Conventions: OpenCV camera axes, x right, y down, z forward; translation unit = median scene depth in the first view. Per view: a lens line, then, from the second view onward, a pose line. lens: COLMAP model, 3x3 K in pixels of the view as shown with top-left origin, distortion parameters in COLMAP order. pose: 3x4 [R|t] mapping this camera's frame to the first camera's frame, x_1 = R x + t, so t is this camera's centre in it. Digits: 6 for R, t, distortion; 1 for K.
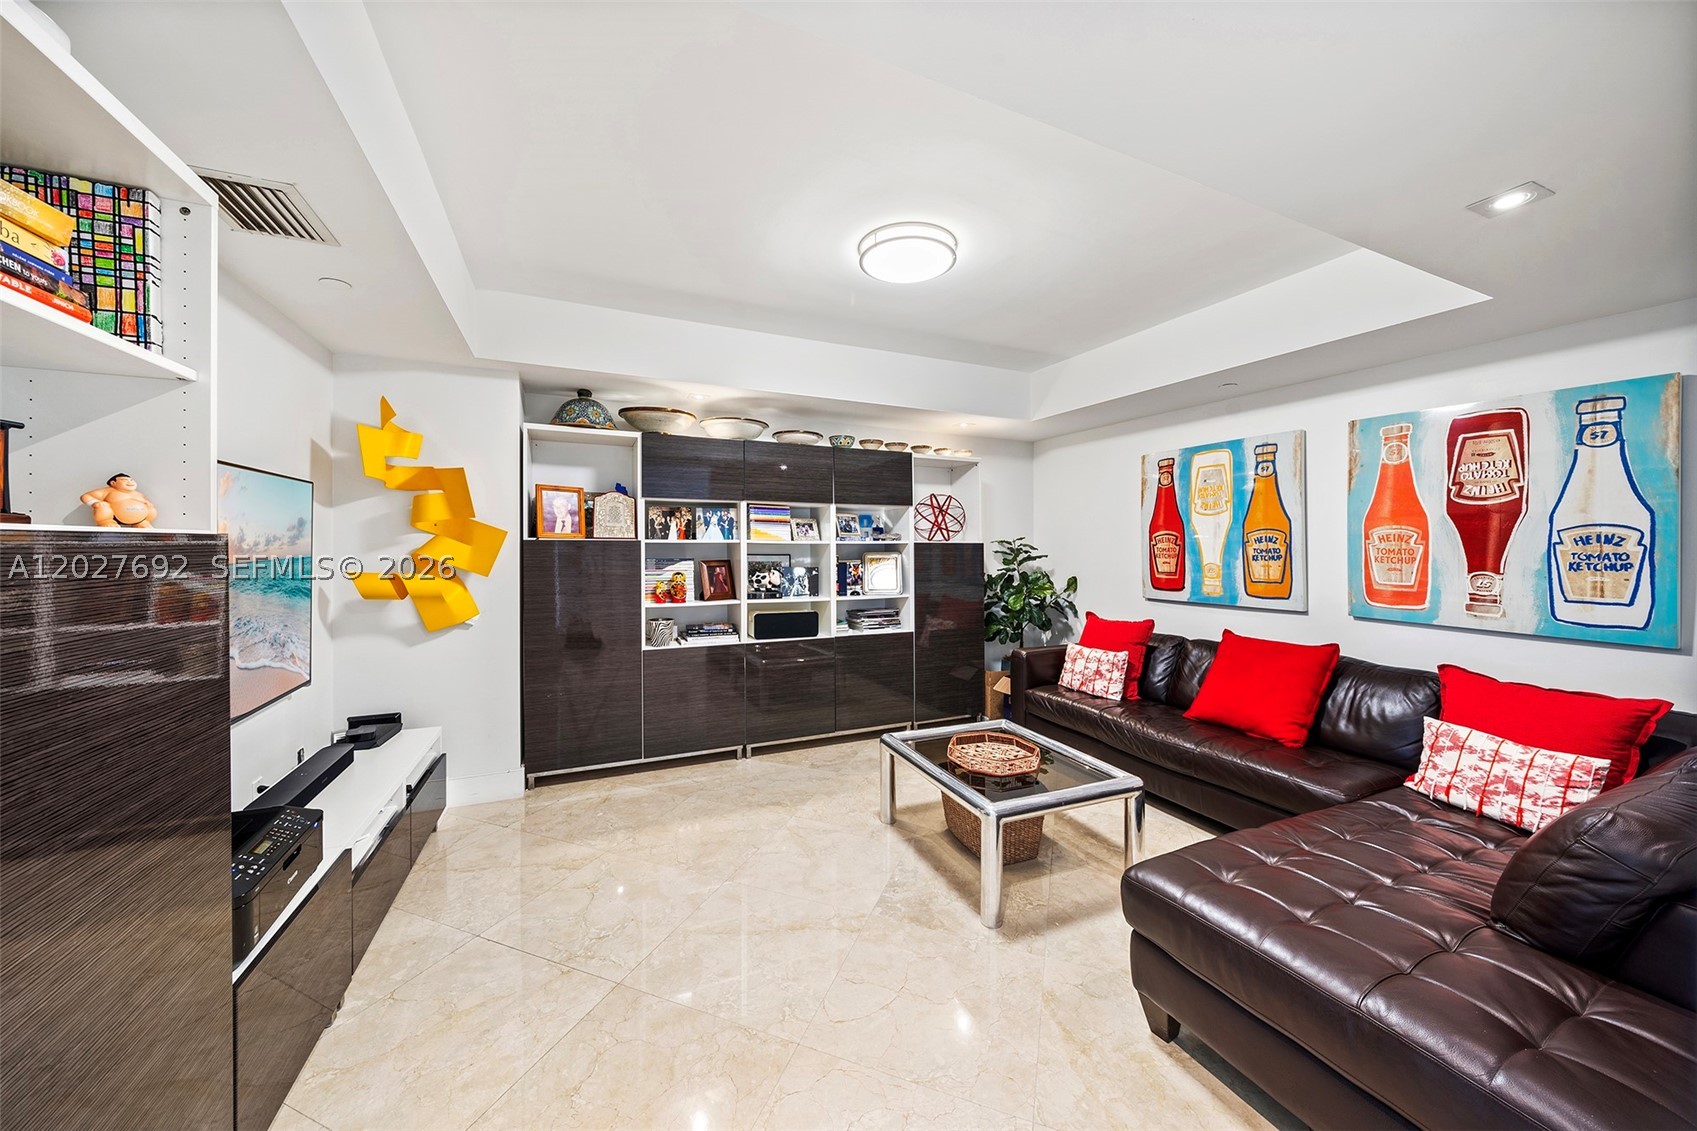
lens RADIAL K [[583.1, 0, 859.1], [0, 583.1, 561.8], [0, 0, 1]] dist [-0.008986, 0.000112]
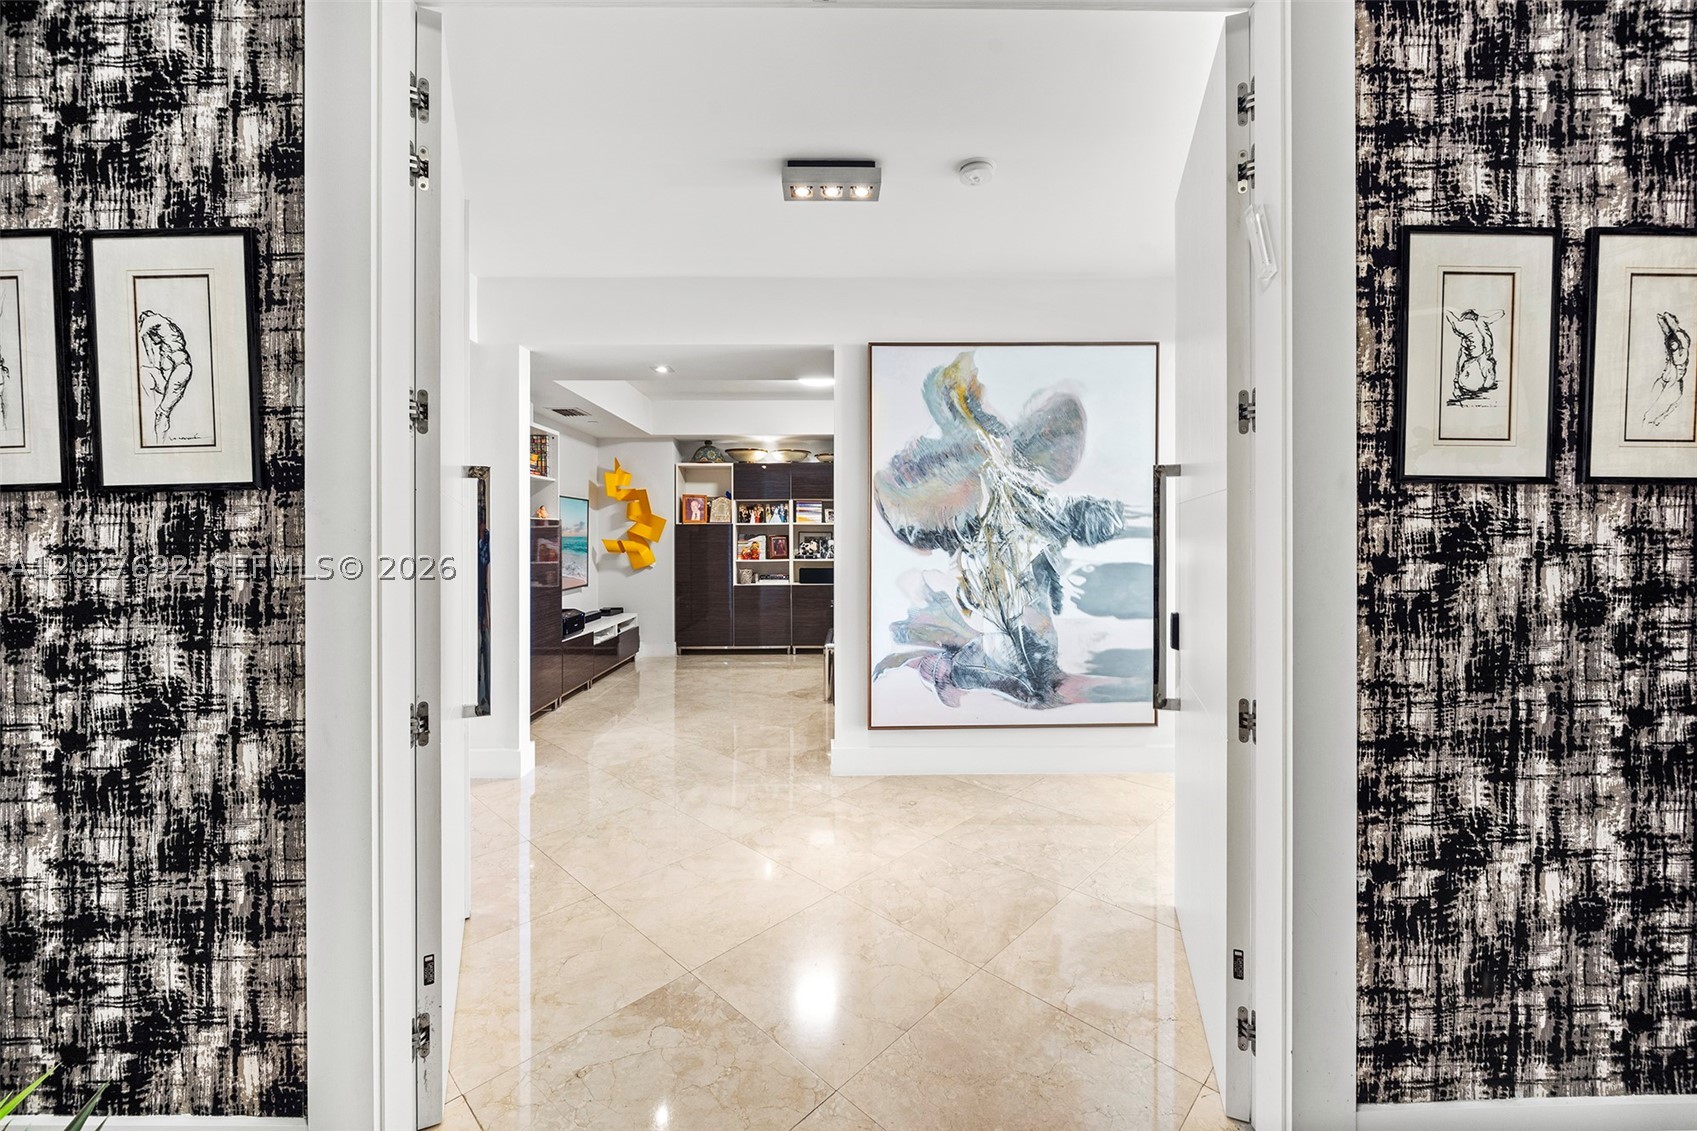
lens RADIAL K [[666.6, 0, 841.3], [0, 666.6, 562.8], [0, 0, 1]] dist [0.002120, 0.000064]
pose [[0.908846, 0.005980, -0.417089, 0.767903], [-0.002855, 0.999963, 0.008117, 0.064267], [0.417122, -0.006187, 0.908829, -0.709404]]
